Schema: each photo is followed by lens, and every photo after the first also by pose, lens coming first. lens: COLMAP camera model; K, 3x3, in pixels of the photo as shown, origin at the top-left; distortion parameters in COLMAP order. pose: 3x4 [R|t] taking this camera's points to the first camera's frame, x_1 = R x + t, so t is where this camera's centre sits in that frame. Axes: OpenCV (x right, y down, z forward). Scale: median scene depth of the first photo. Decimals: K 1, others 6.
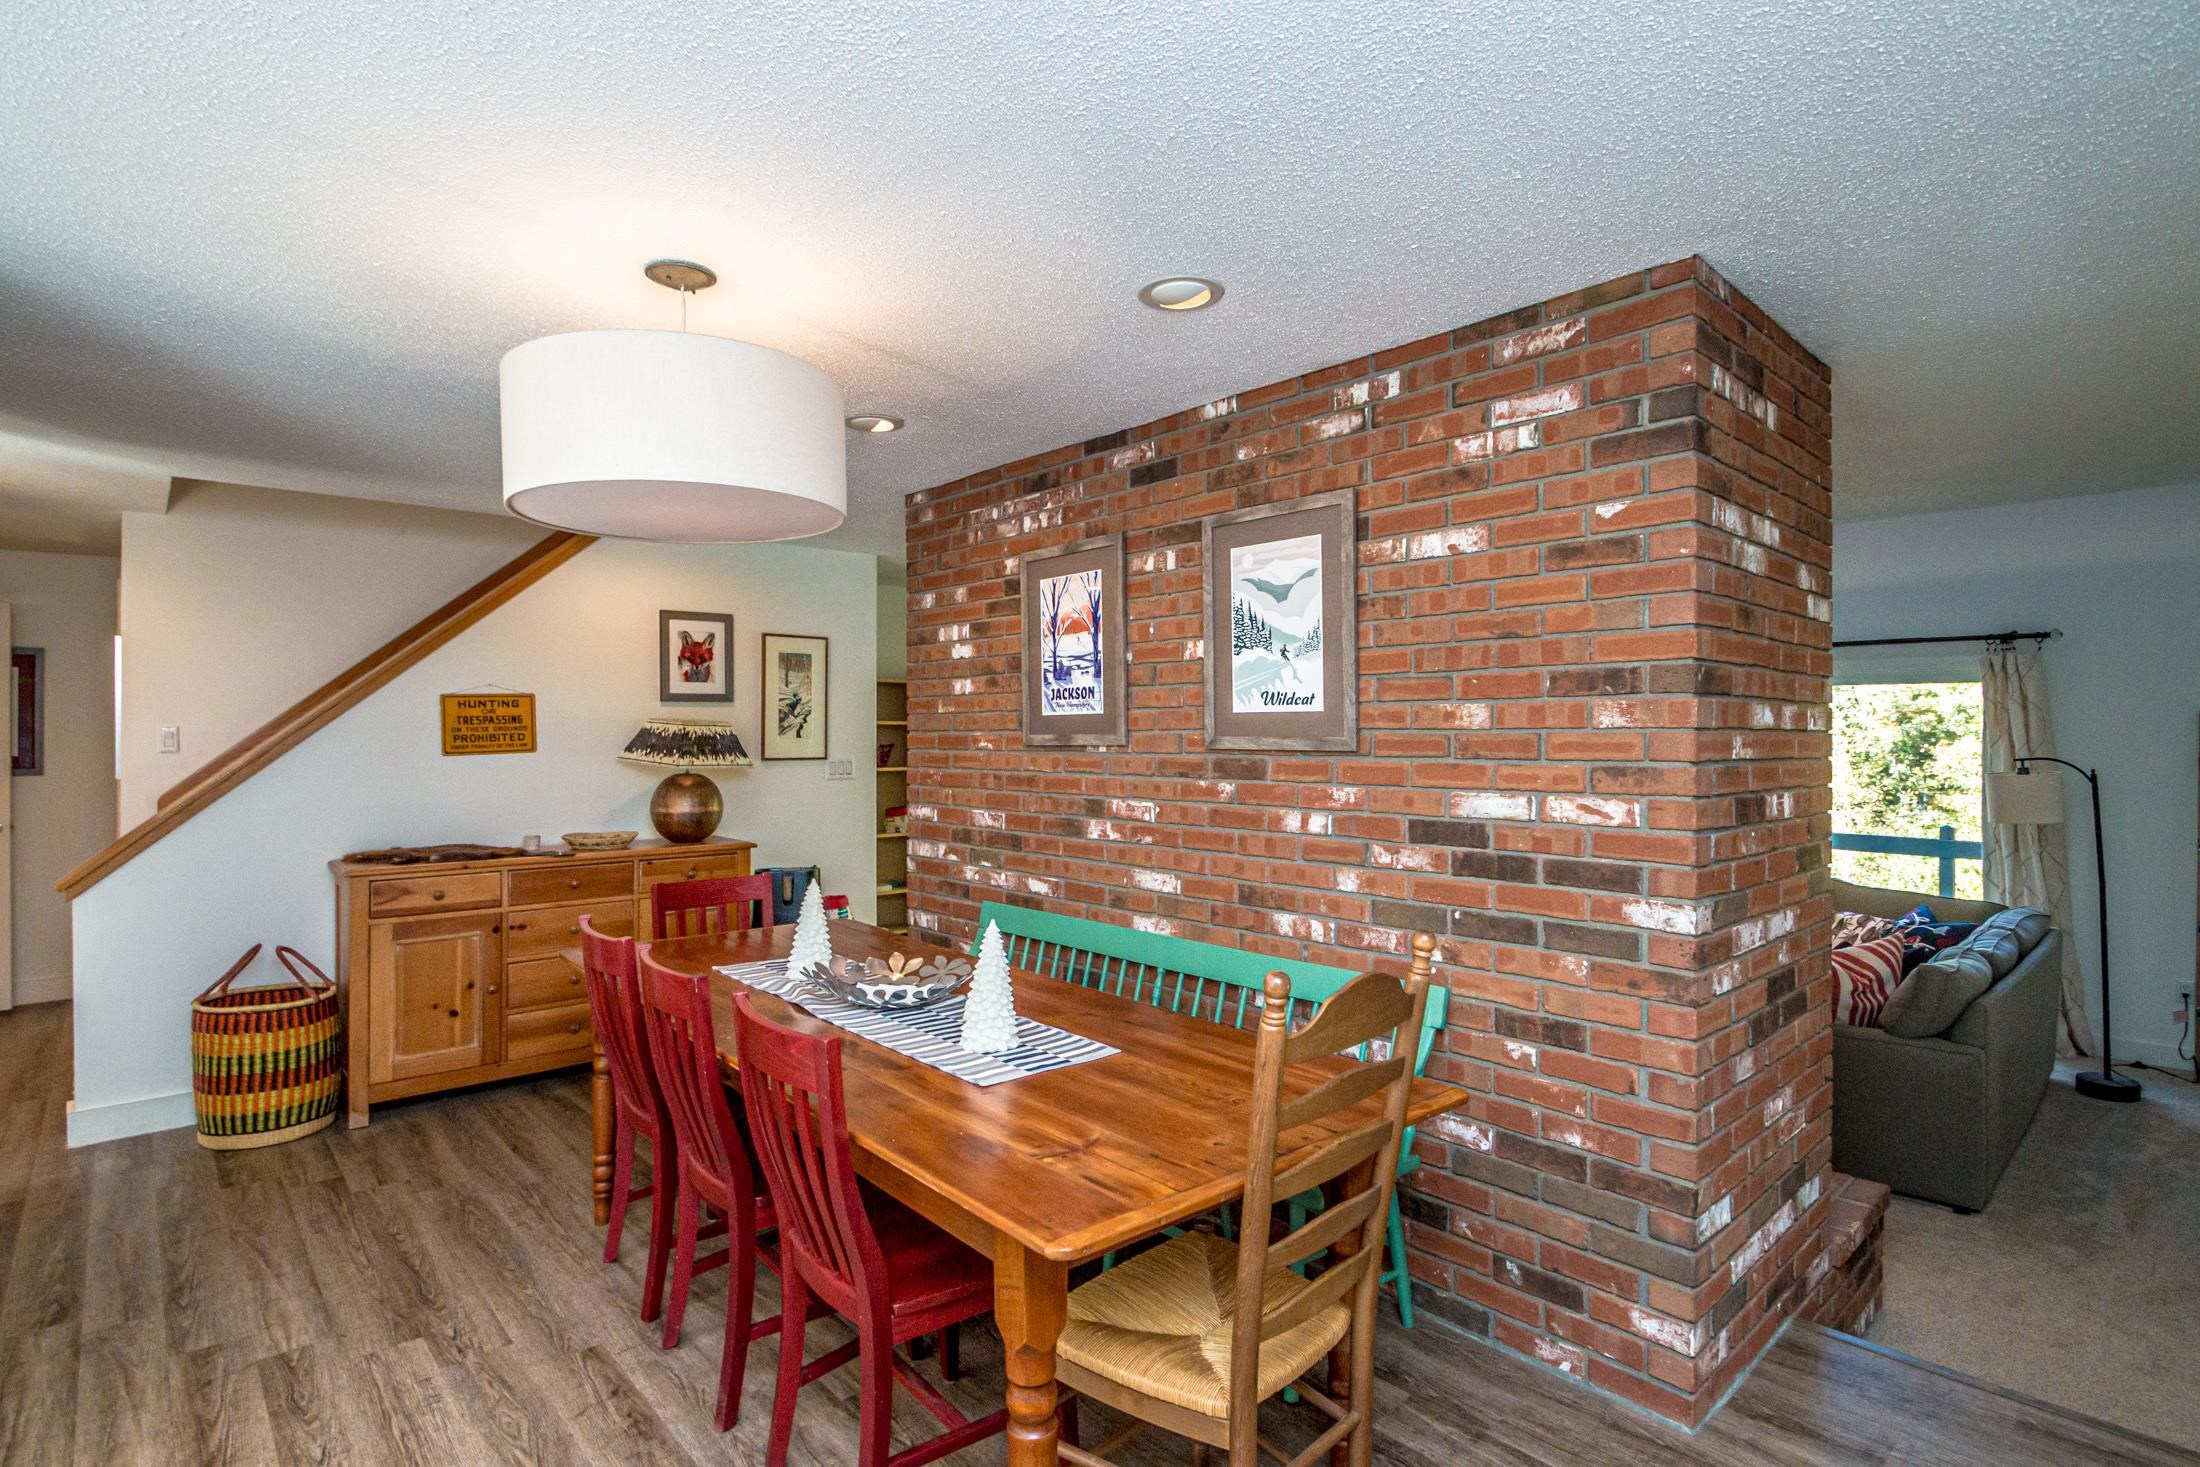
lens RADIAL K [[1077.4, 0, 1100.0], [0, 1077.4, 733.5], [0, 0, 1]] dist [-0.002899, -0.000887]
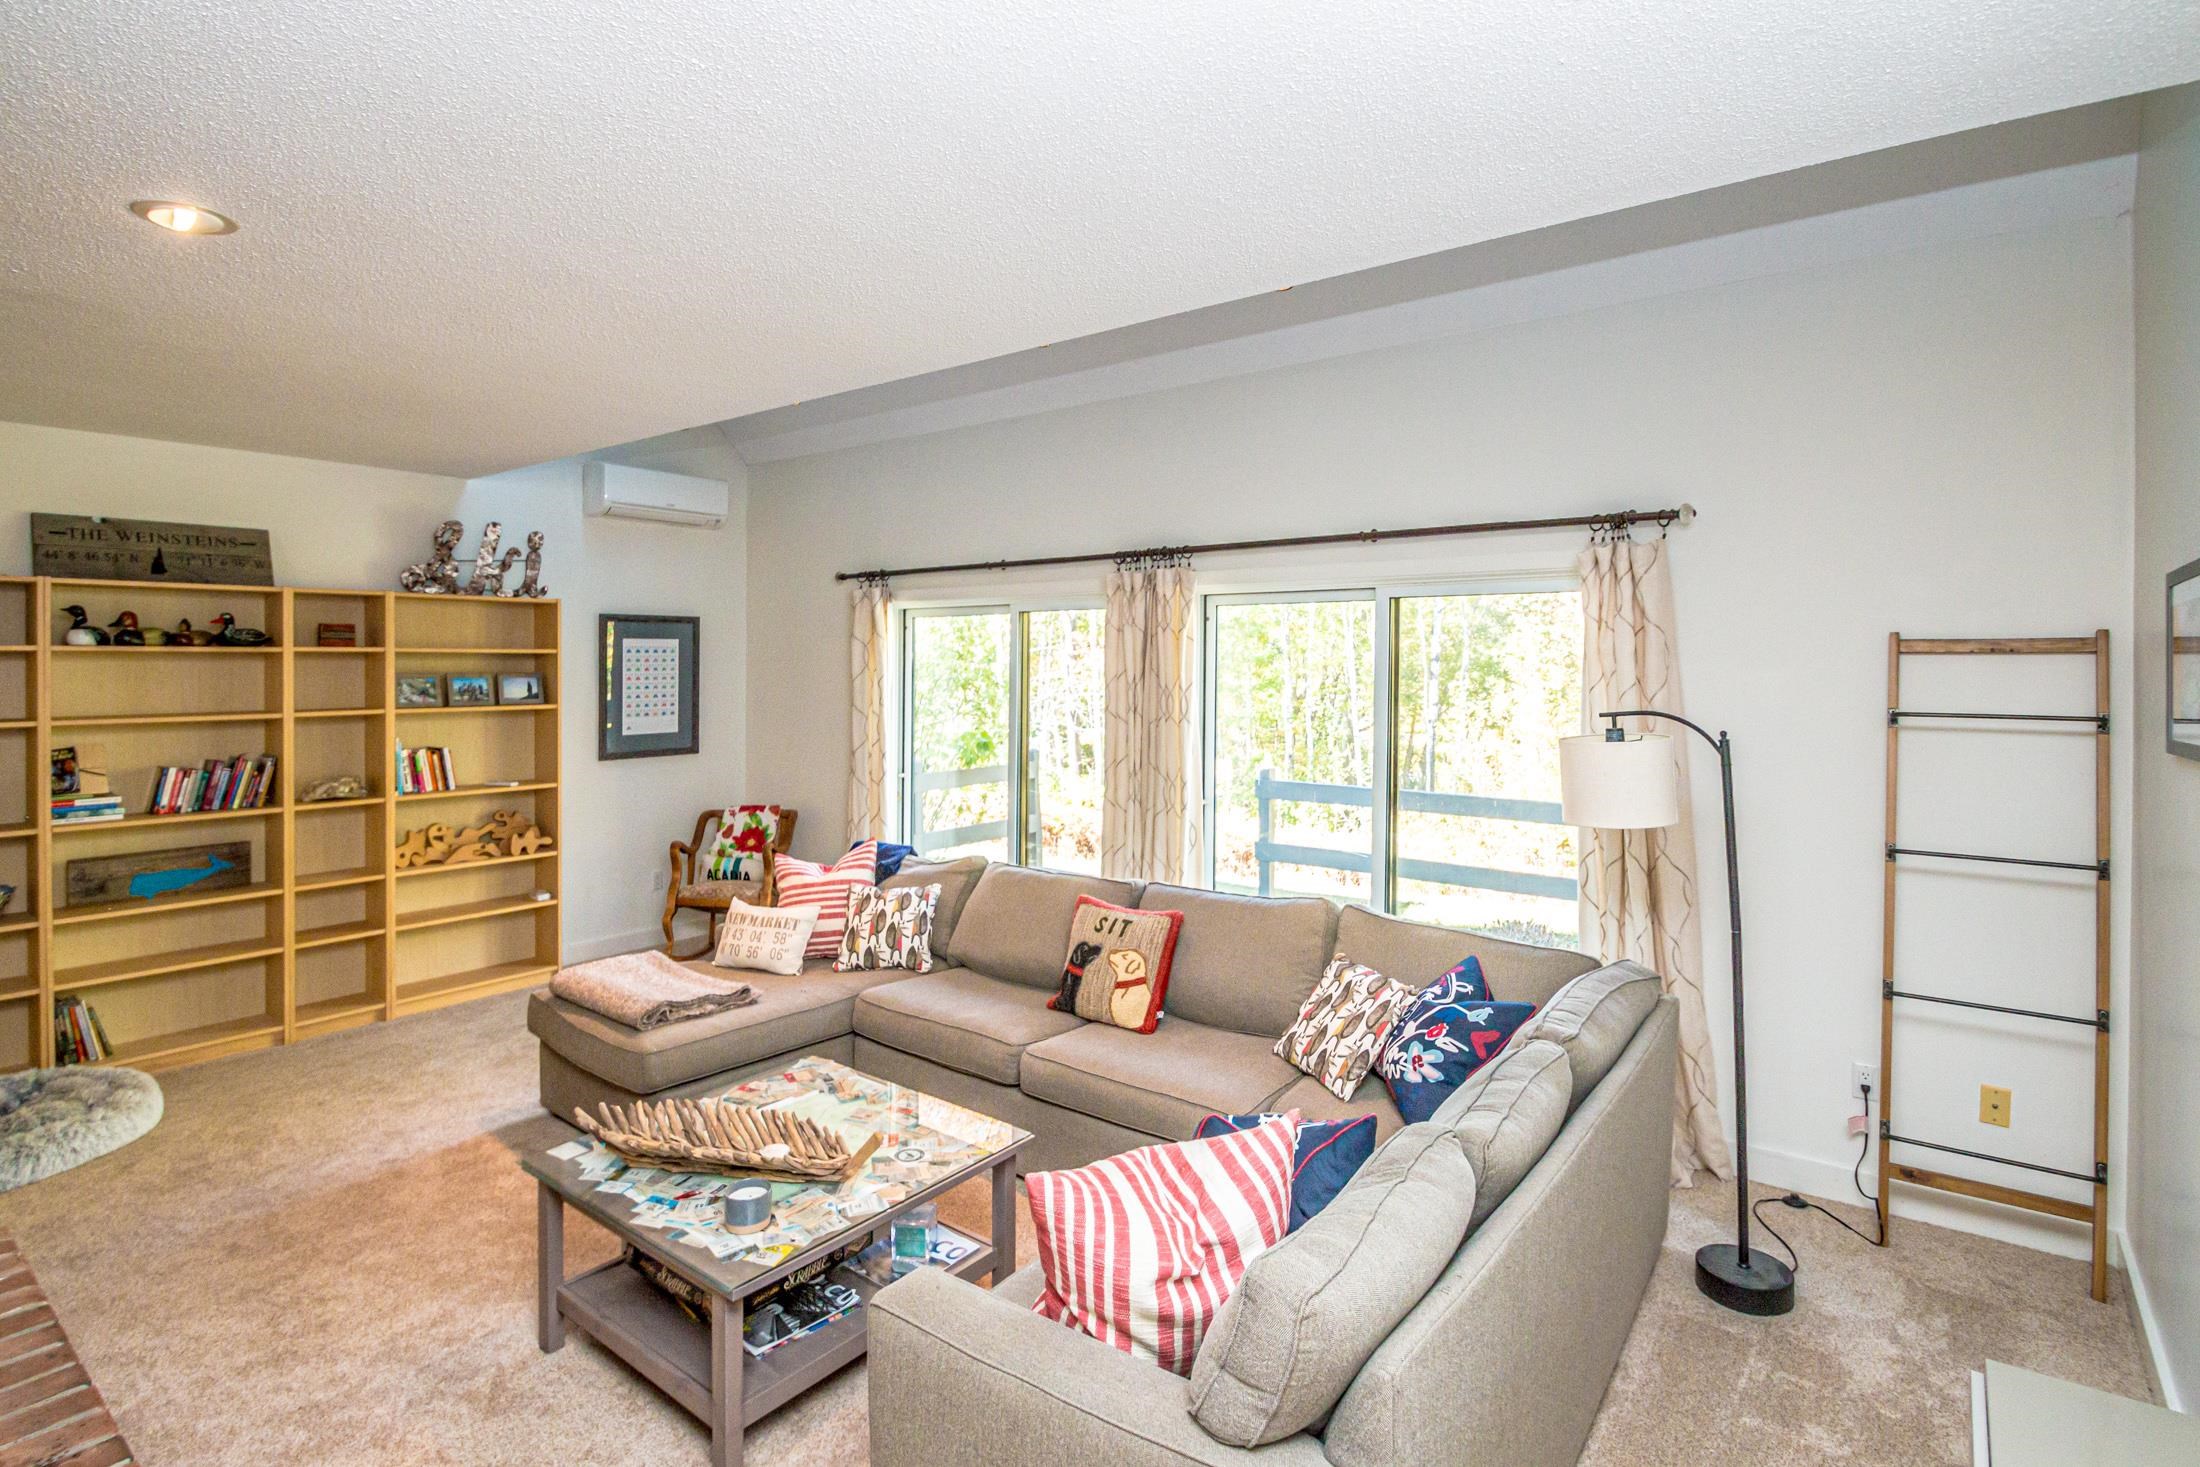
lens RADIAL K [[1037.6, 0, 1101.7], [0, 1037.6, 667.1], [0, 0, 1]] dist [0.001552, -0.000878]
pose [[0.987788, 0.005989, 0.155691, 0.239624], [-0.006007, 0.999982, -0.000360, 0.000508], [-0.155690, -0.000580, 0.987806, 0.235984]]
